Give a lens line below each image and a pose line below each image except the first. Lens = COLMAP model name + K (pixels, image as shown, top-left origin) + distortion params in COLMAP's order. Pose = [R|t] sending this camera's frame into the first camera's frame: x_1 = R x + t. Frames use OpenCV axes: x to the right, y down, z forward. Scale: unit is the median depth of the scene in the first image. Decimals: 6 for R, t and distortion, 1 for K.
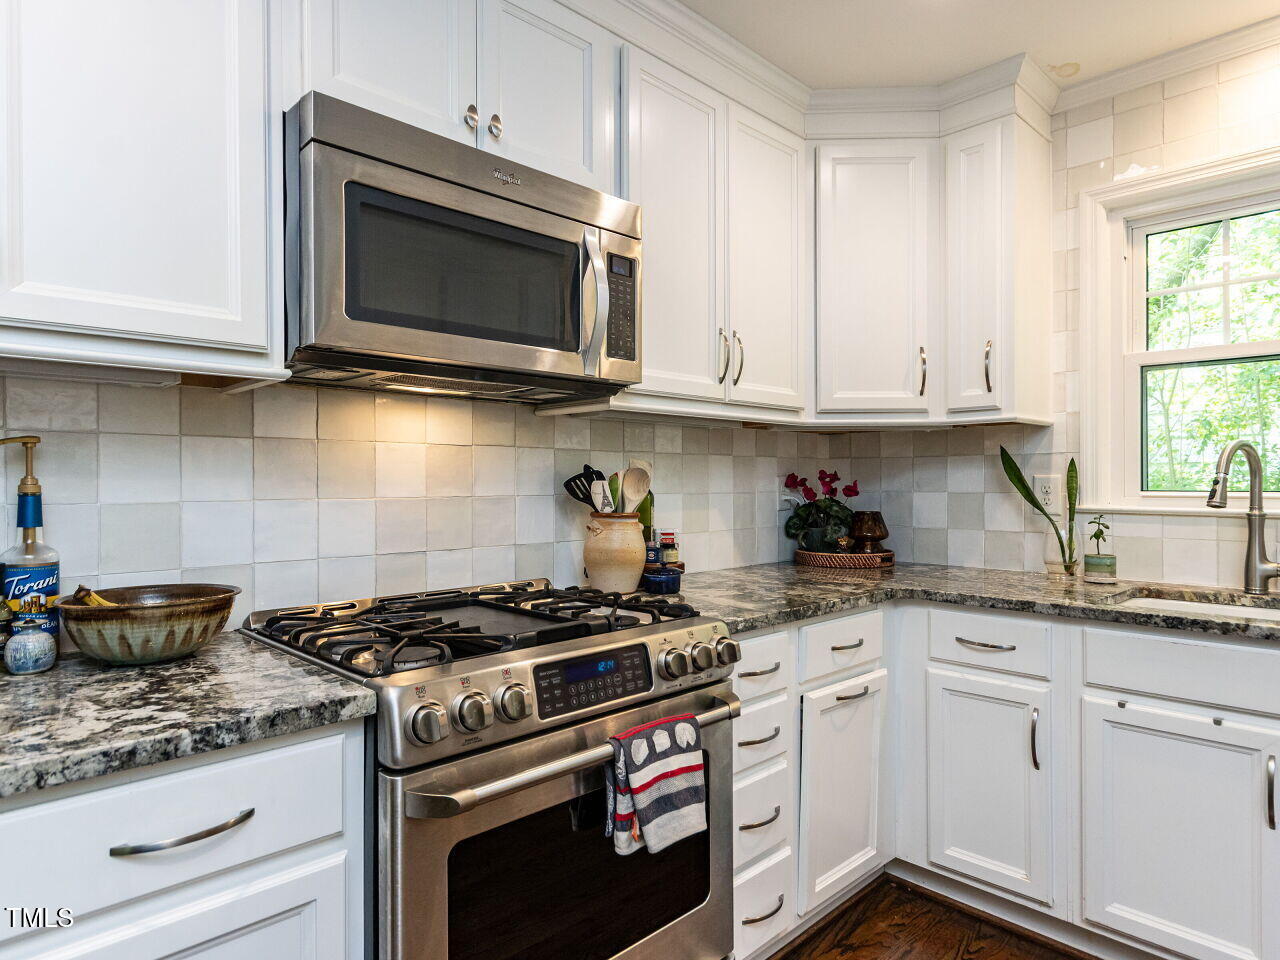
lens RADIAL K [[764.6, 0, 645.1], [0, 764.6, 486.1], [0, 0, 1]] dist [0.011235, -0.002242]
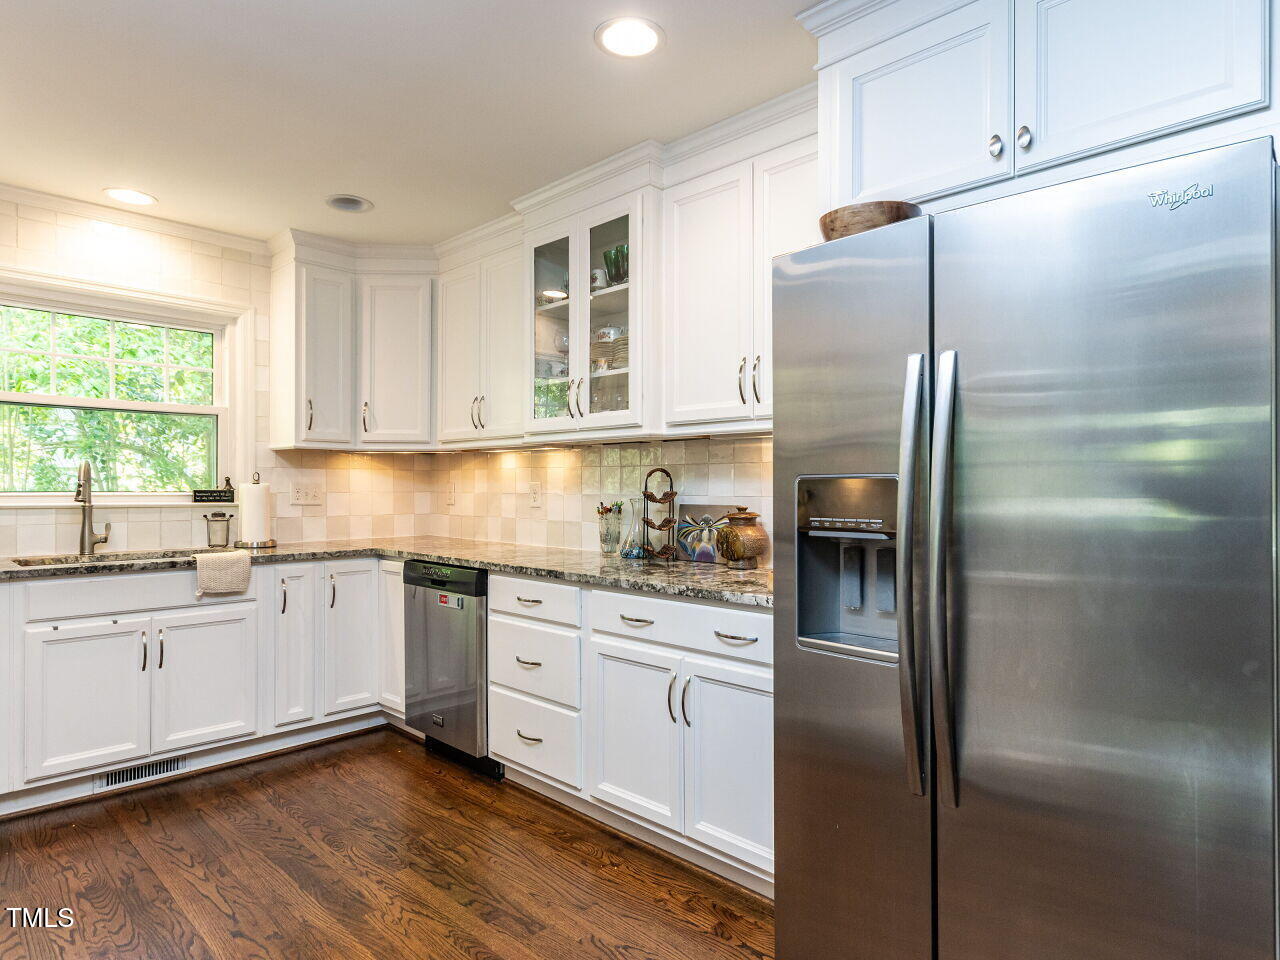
lens RADIAL K [[764.6, 0, 655.2], [0, 764.6, 484.7], [0, 0, 1]] dist [0.011235, -0.002242]
pose [[-0.018808, 0.006284, 0.999803, -0.808034], [0.000612, 0.999980, -0.006273, 0.002632], [-0.999823, 0.000493, -0.018811, -0.158952]]
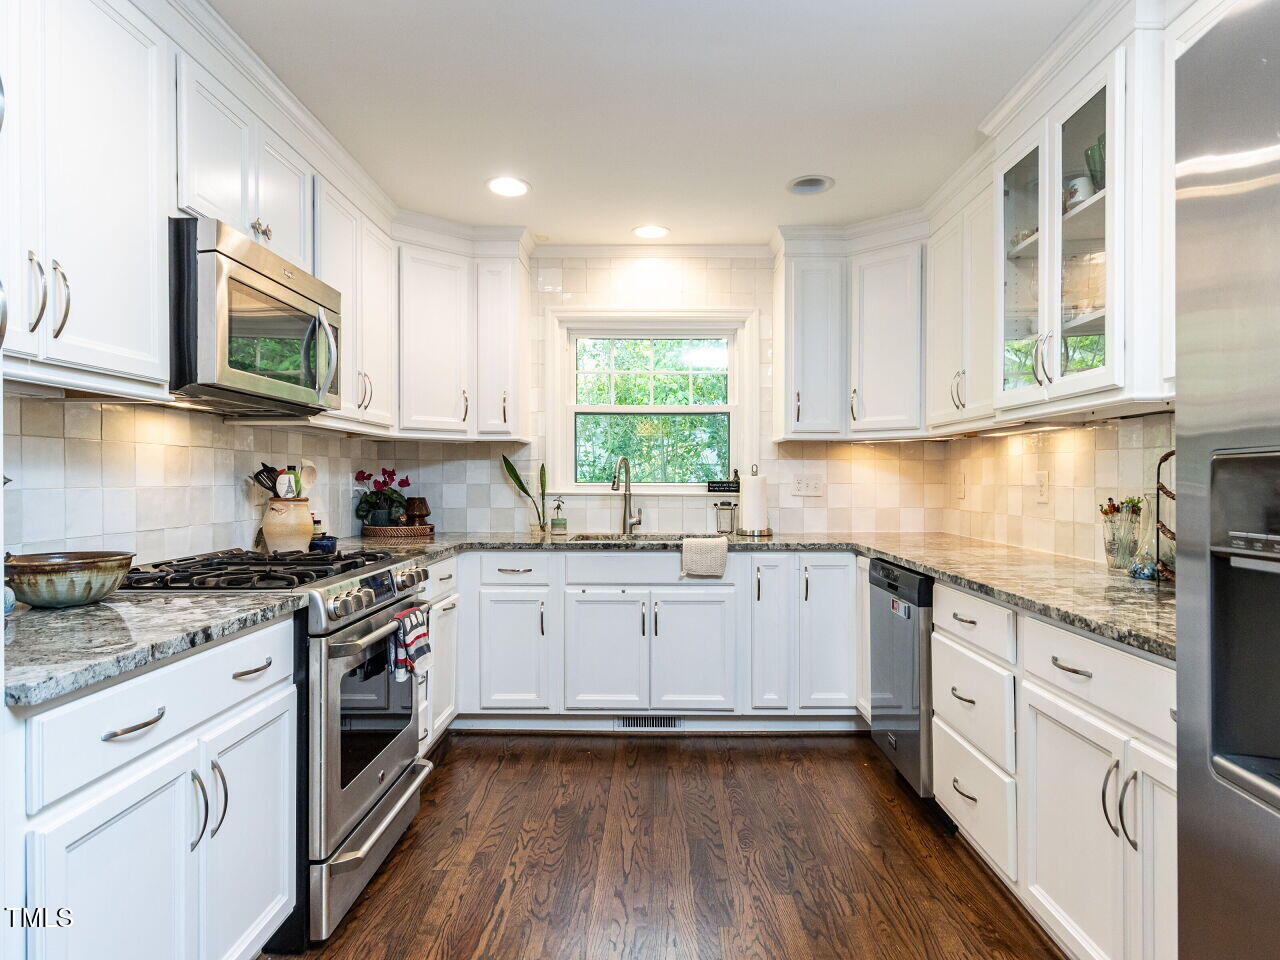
lens RADIAL K [[764.6, 0, 641.4], [0, 764.6, 481.0], [0, 0, 1]] dist [0.011235, -0.002242]
pose [[0.714671, 0.001396, 0.699459, -0.531823], [-0.000833, 0.999999, -0.001144, 0.005111], [-0.699460, 0.000235, 0.714672, -0.412134]]
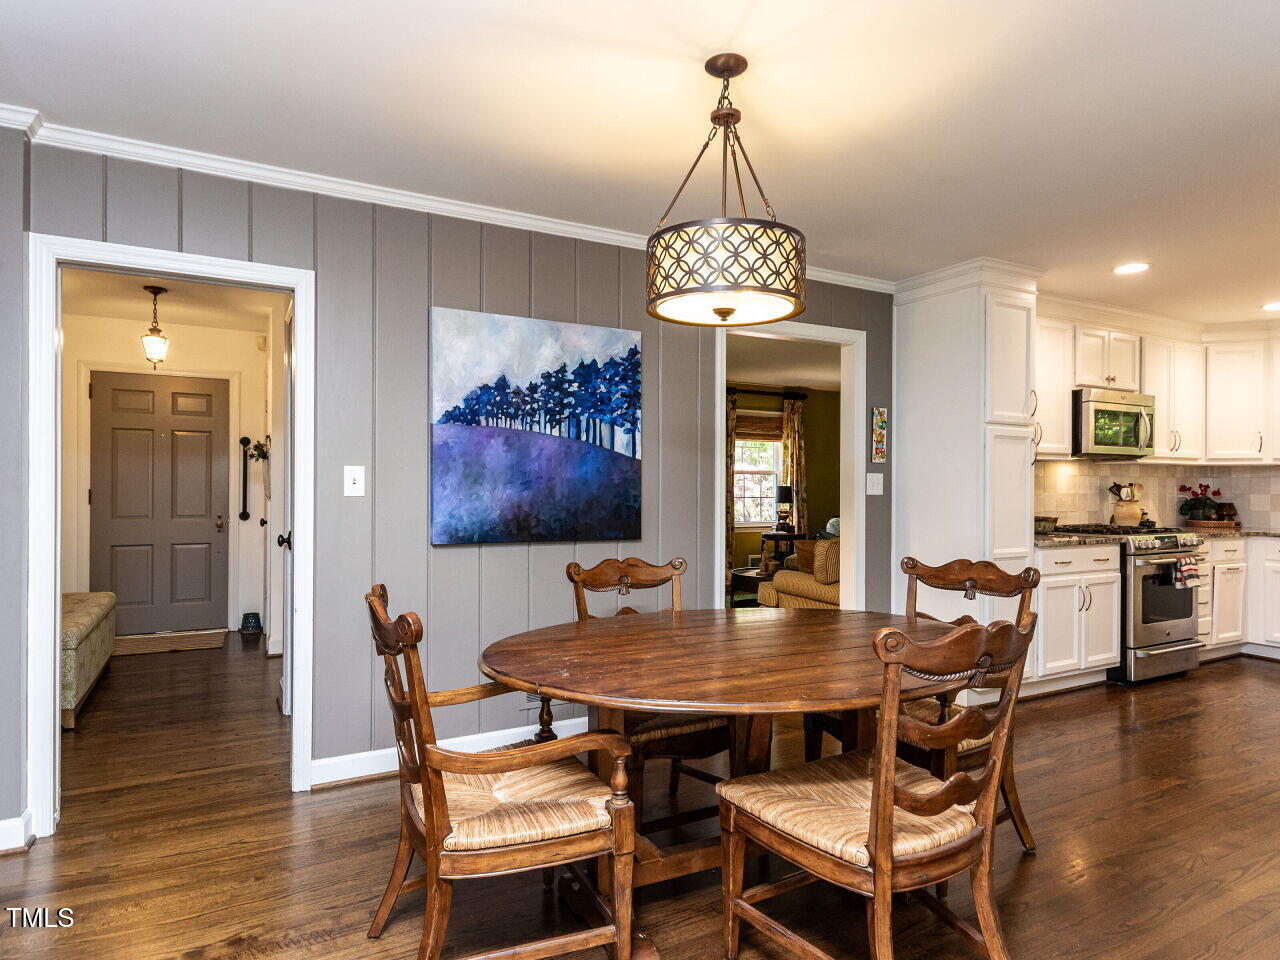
lens RADIAL K [[764.6, 0, 646.2], [0, 764.6, 485.5], [0, 0, 1]] dist [0.011235, -0.002242]
pose [[0.964489, 0.009420, -0.263955, -0.931628], [-0.010085, 0.999948, -0.001166, 0.004083], [0.263930, 0.003786, 0.964534, -1.989104]]
